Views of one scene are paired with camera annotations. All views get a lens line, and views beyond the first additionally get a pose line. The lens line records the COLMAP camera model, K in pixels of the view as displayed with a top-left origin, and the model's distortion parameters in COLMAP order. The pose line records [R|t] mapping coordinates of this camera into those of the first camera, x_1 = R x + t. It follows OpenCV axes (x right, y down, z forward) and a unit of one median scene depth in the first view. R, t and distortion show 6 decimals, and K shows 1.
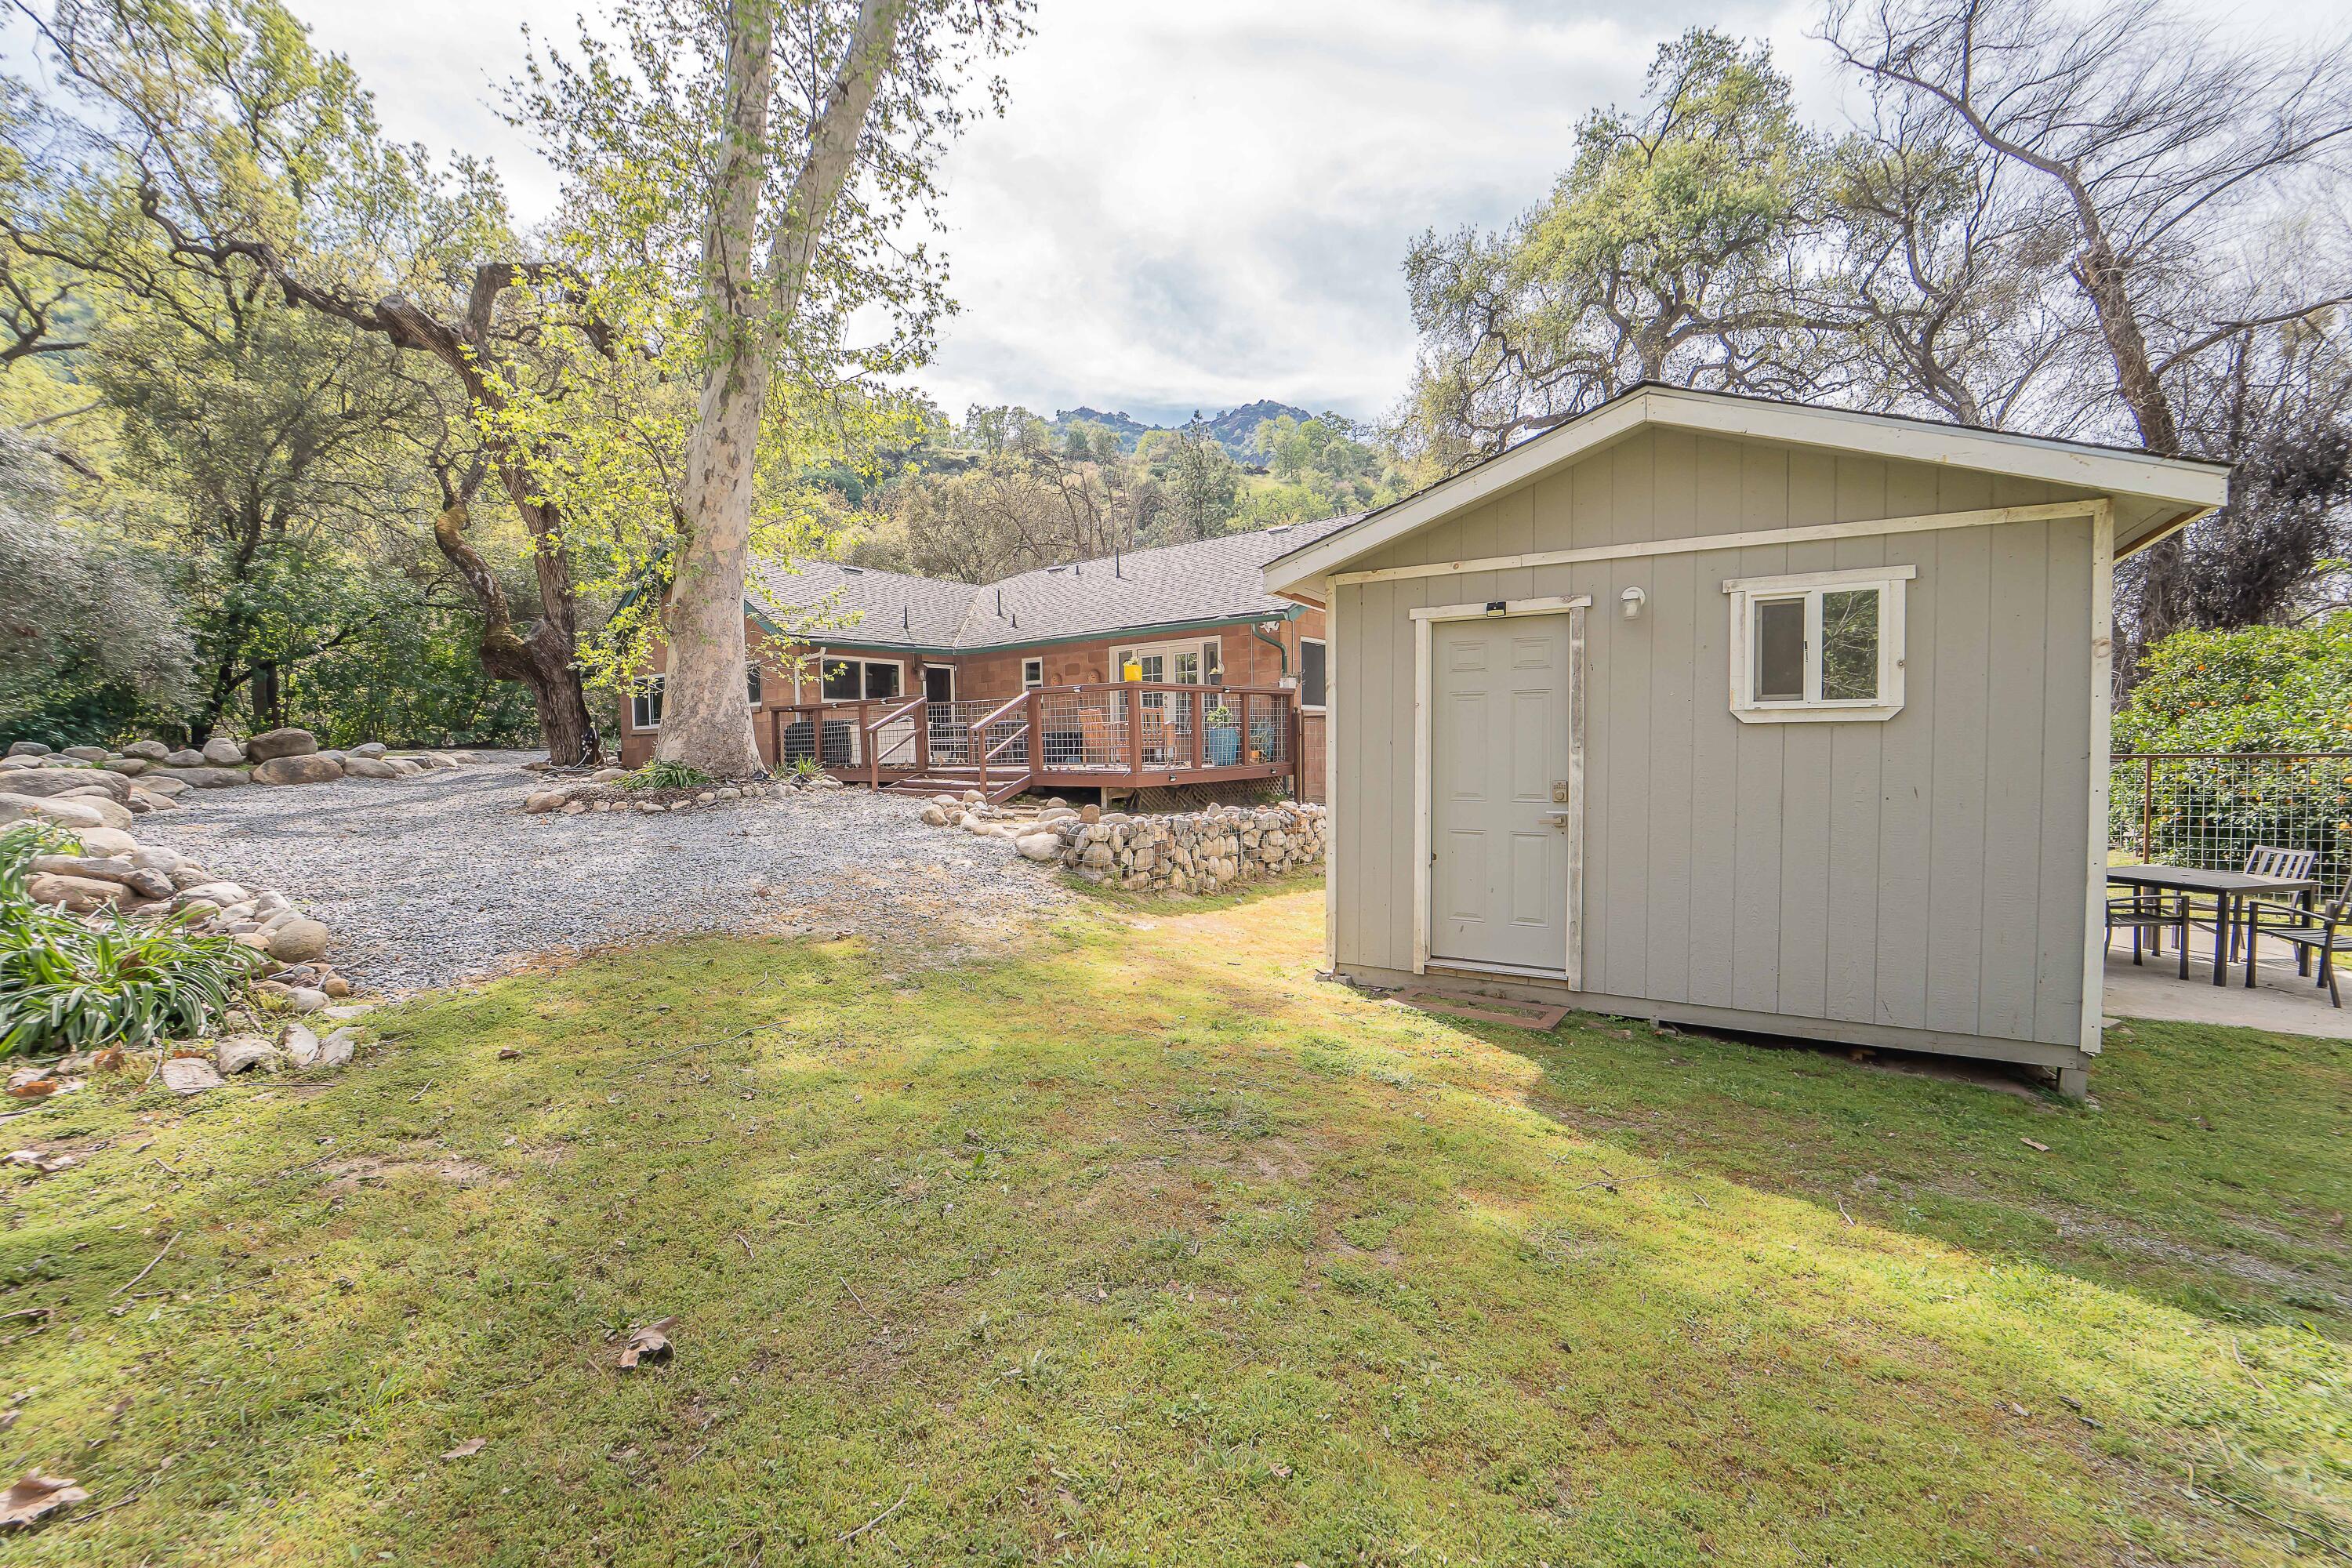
lens RADIAL K [[989.0, 0, 1176.0], [0, 989.0, 784.0], [0, 0, 1]] dist [-0.024747, -0.000146]
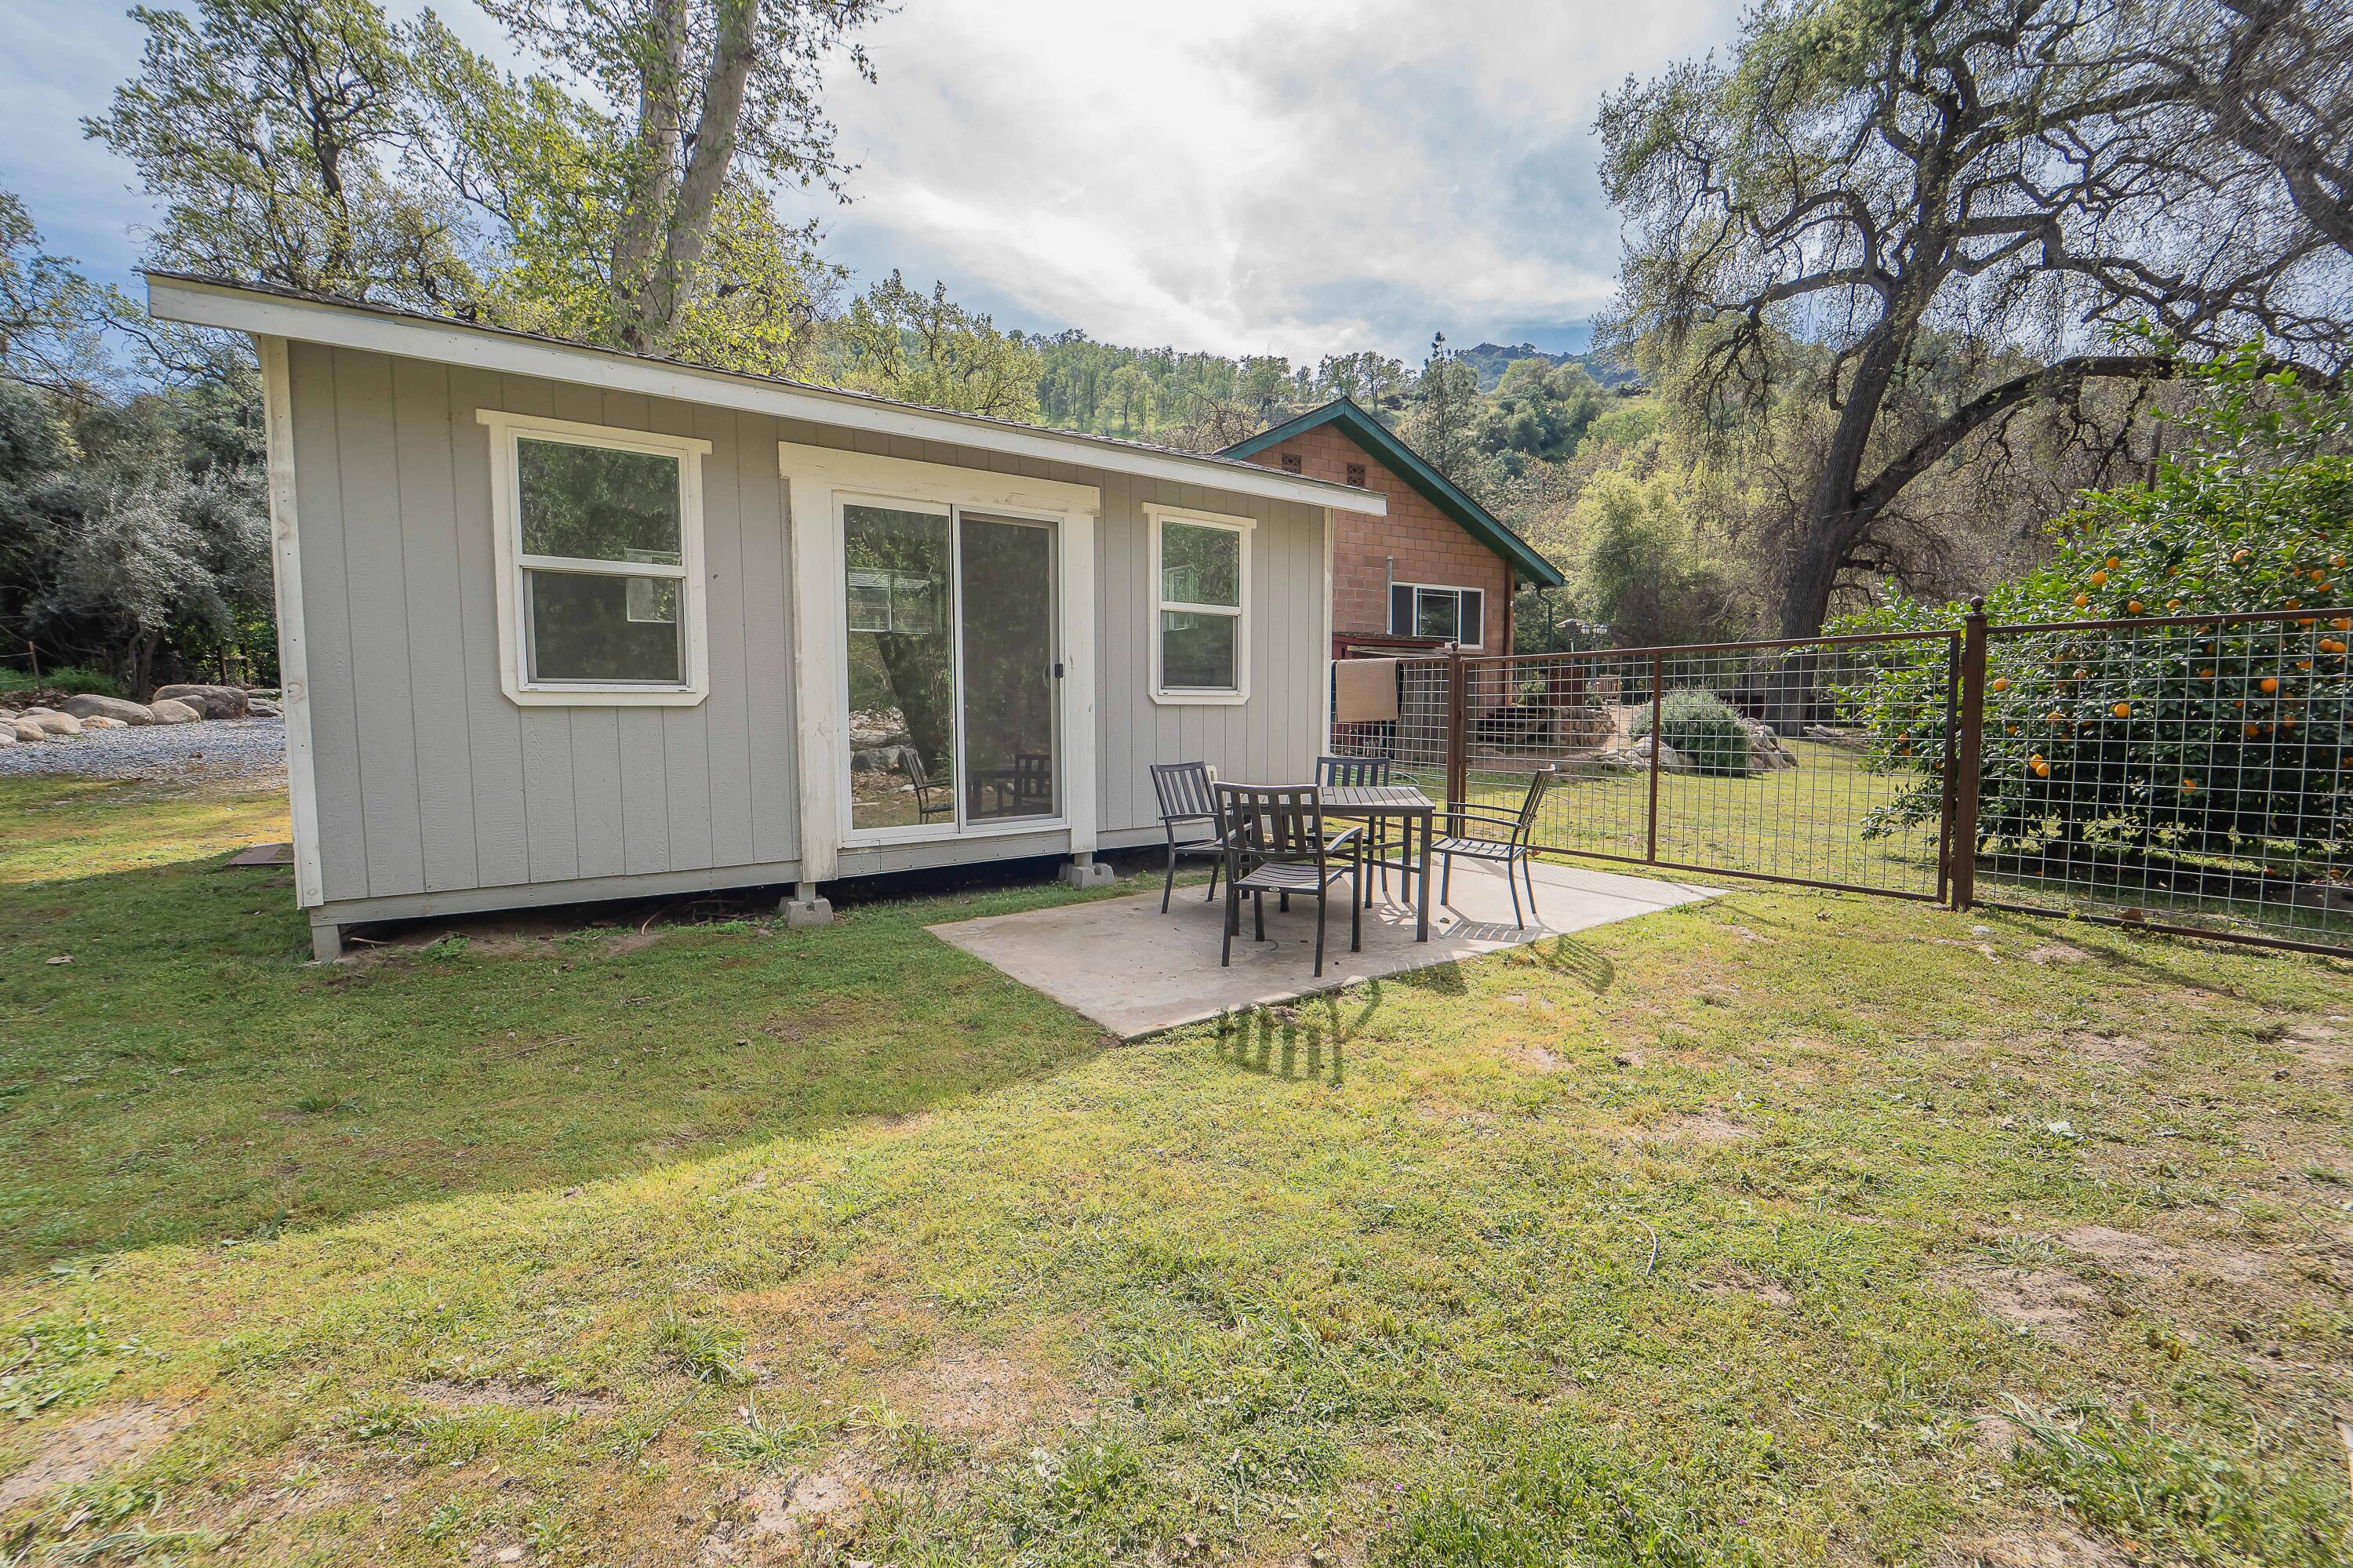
lens RADIAL K [[980.3, 0, 1176.5], [0, 980.3, 784.0], [0, 0, 1]] dist [-0.020731, -0.000514]
pose [[0.921255, 0.037373, -0.387159, 0.446857], [-0.019446, 0.998554, 0.050121, 0.018652], [0.388473, -0.038645, 0.920649, 0.098338]]
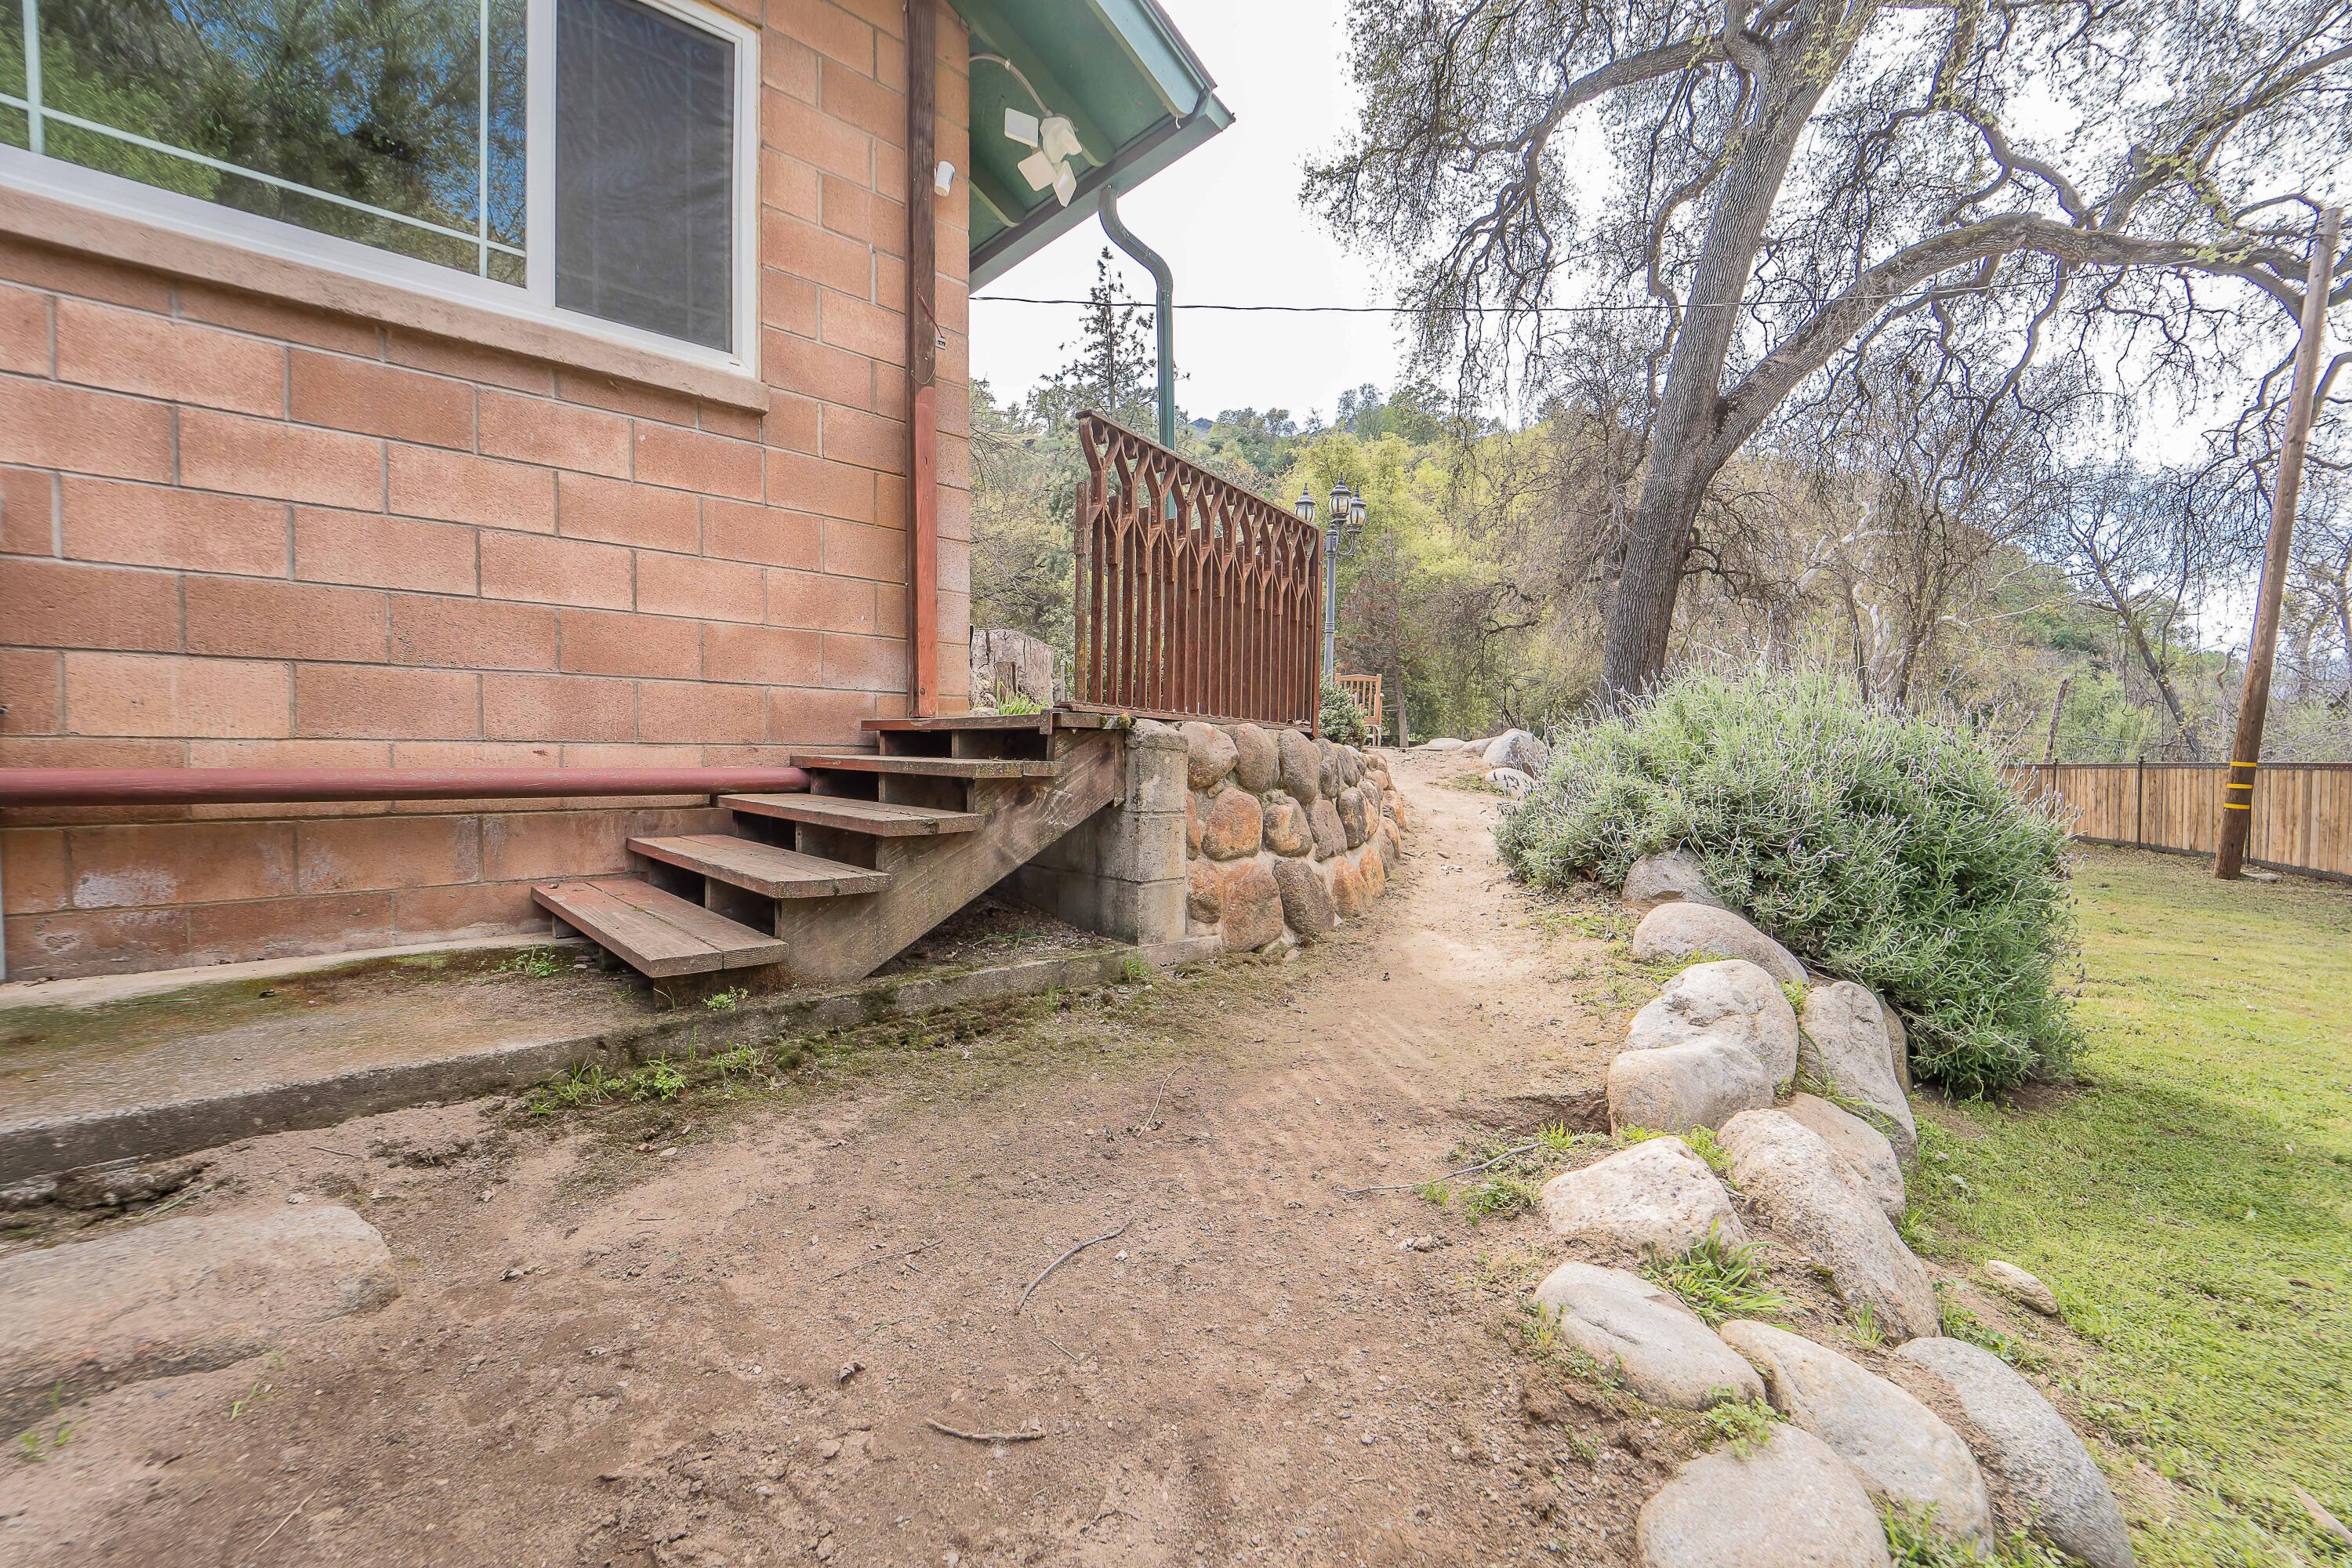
lens RADIAL K [[961.6, 0, 1182.2], [0, 961.6, 764.2], [0, 0, 1]] dist [-0.001832, -0.000092]
pose [[0.992405, 0.013759, -0.122241, 0.439080], [-0.017355, 0.999446, -0.028397, -0.003442], [0.121783, 0.030303, 0.992094, 0.955447]]
